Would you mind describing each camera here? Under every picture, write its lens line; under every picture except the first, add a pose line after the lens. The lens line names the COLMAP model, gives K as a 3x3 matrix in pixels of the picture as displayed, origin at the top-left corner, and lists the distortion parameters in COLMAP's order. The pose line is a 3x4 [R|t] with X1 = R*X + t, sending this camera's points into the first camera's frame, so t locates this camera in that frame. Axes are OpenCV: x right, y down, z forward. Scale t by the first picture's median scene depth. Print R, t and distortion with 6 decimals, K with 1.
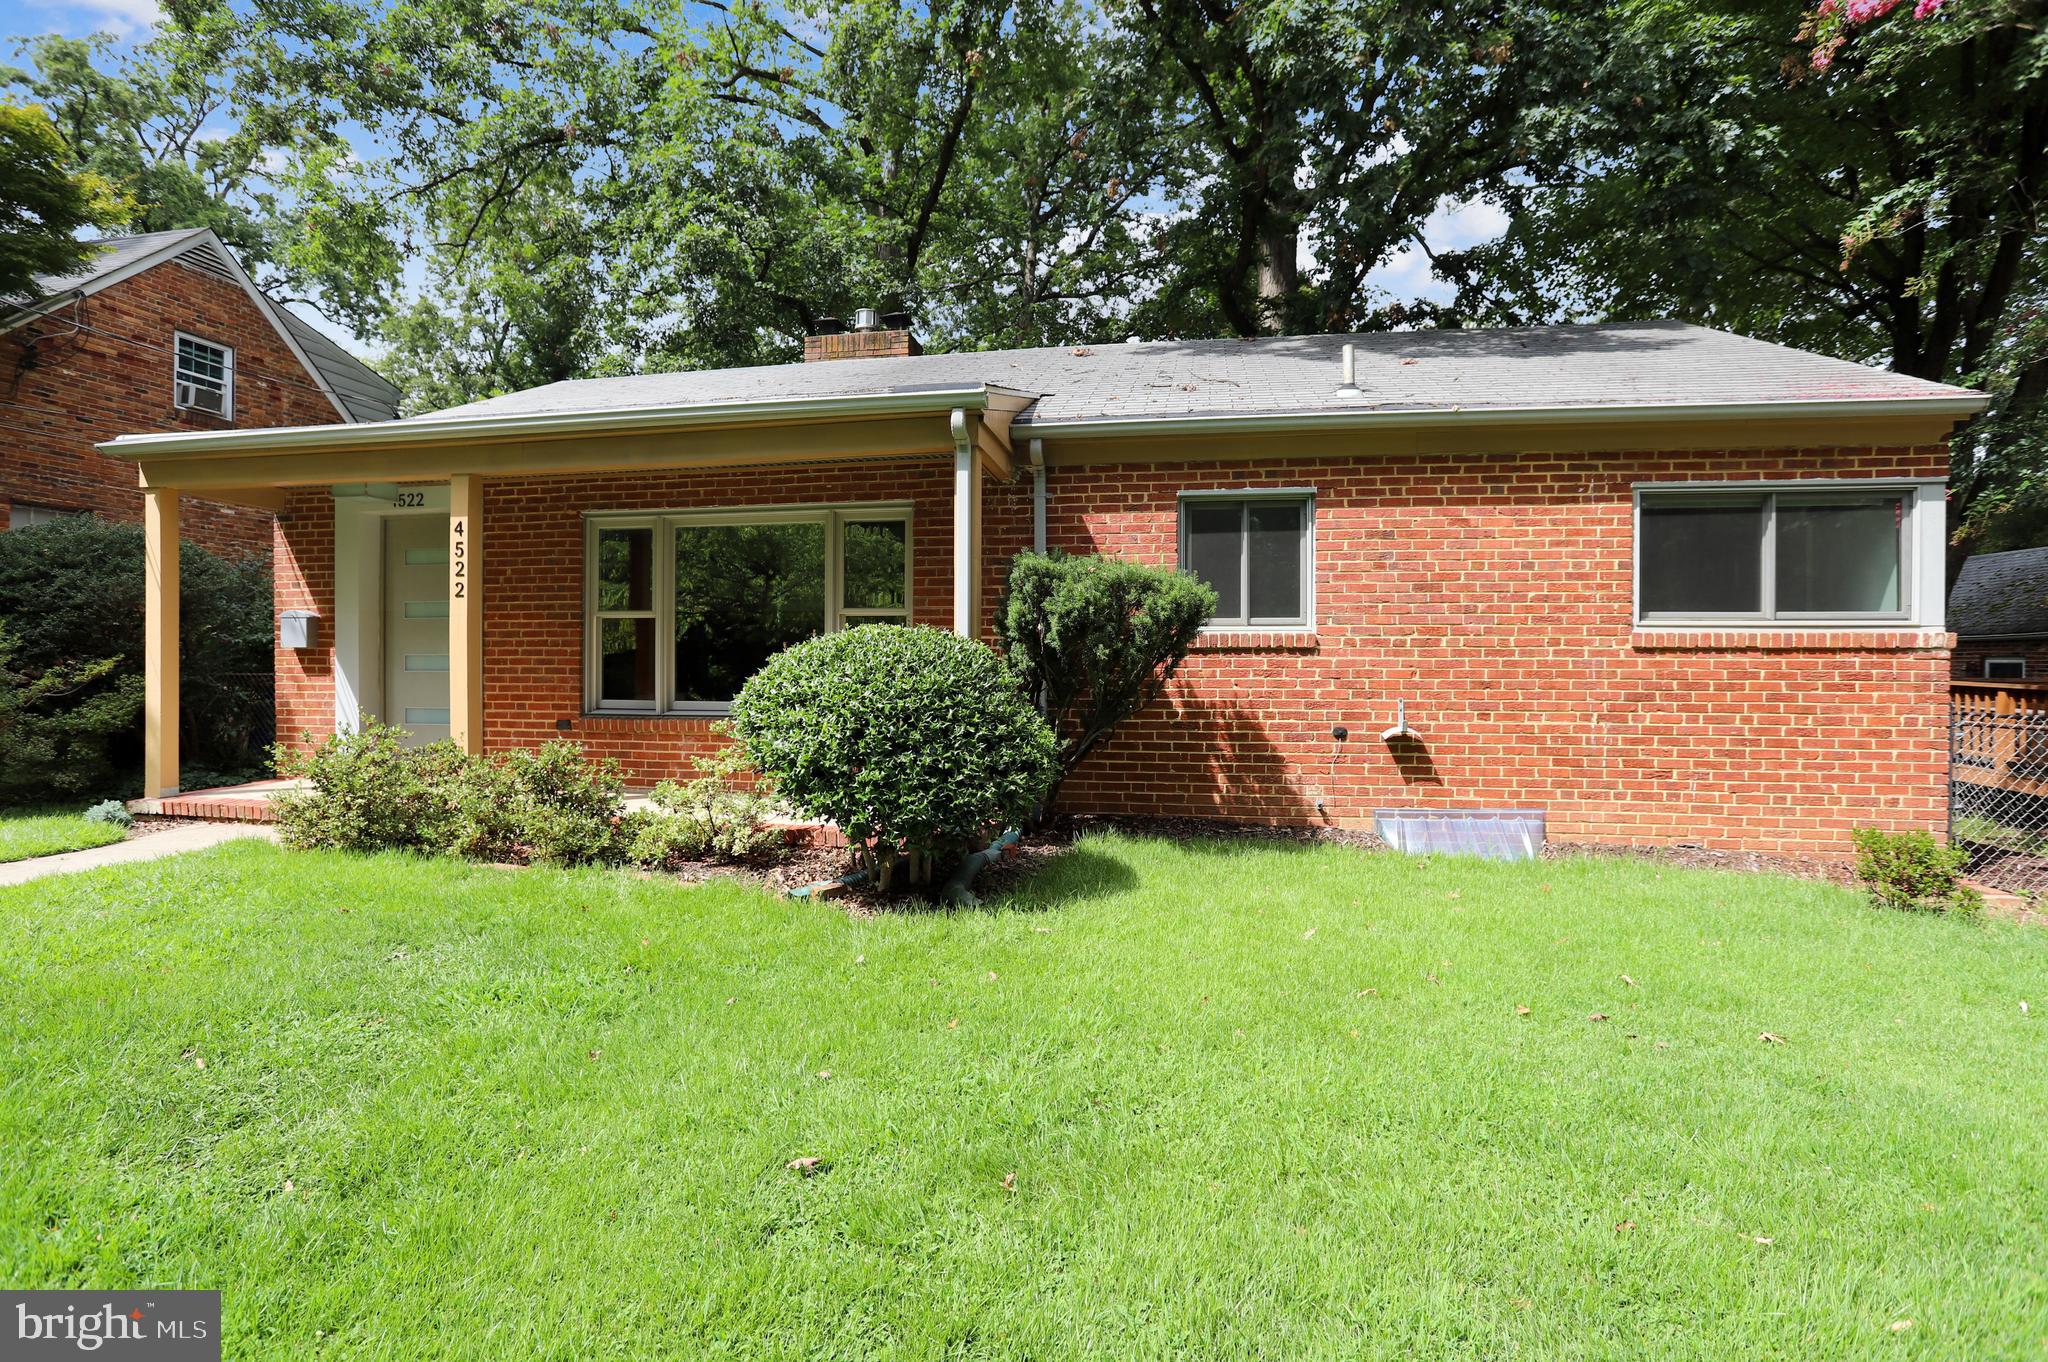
lens RADIAL K [[1047.2, 0, 1014.4], [0, 1047.2, 678.7], [0, 0, 1]] dist [-0.063138, 0.024289]
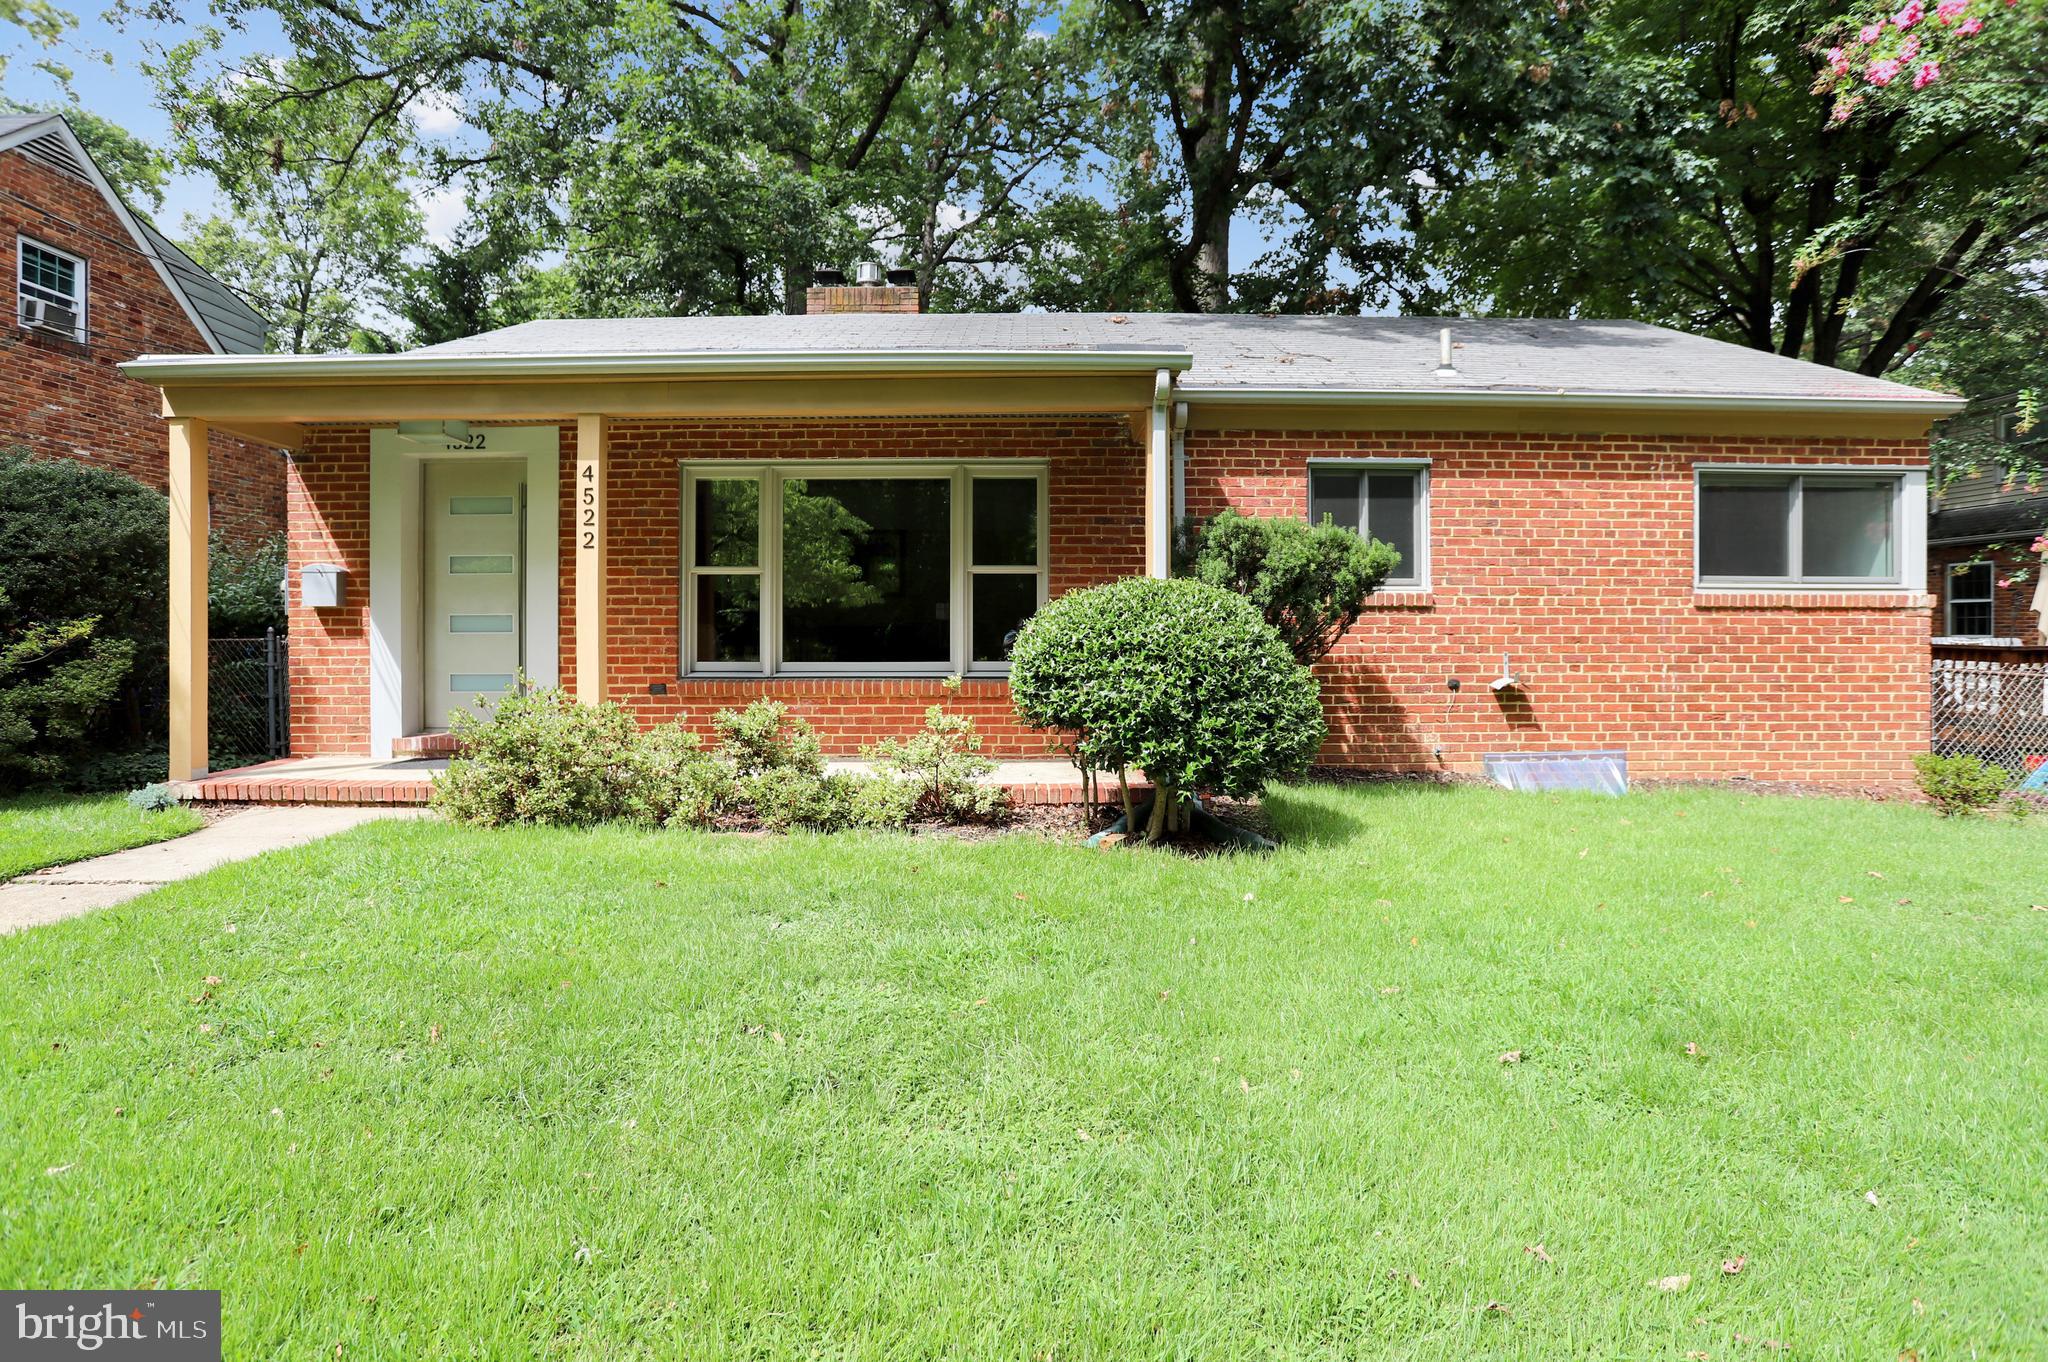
lens RADIAL K [[1047.2, 0, 1035.5], [0, 1047.2, 660.4], [0, 0, 1]] dist [-0.063138, 0.024289]
pose [[0.979583, -0.007938, 0.200882, -0.329158], [0.006214, 0.999938, 0.009212, 0.013738], [-0.200943, -0.007776, 0.979572, 0.022366]]
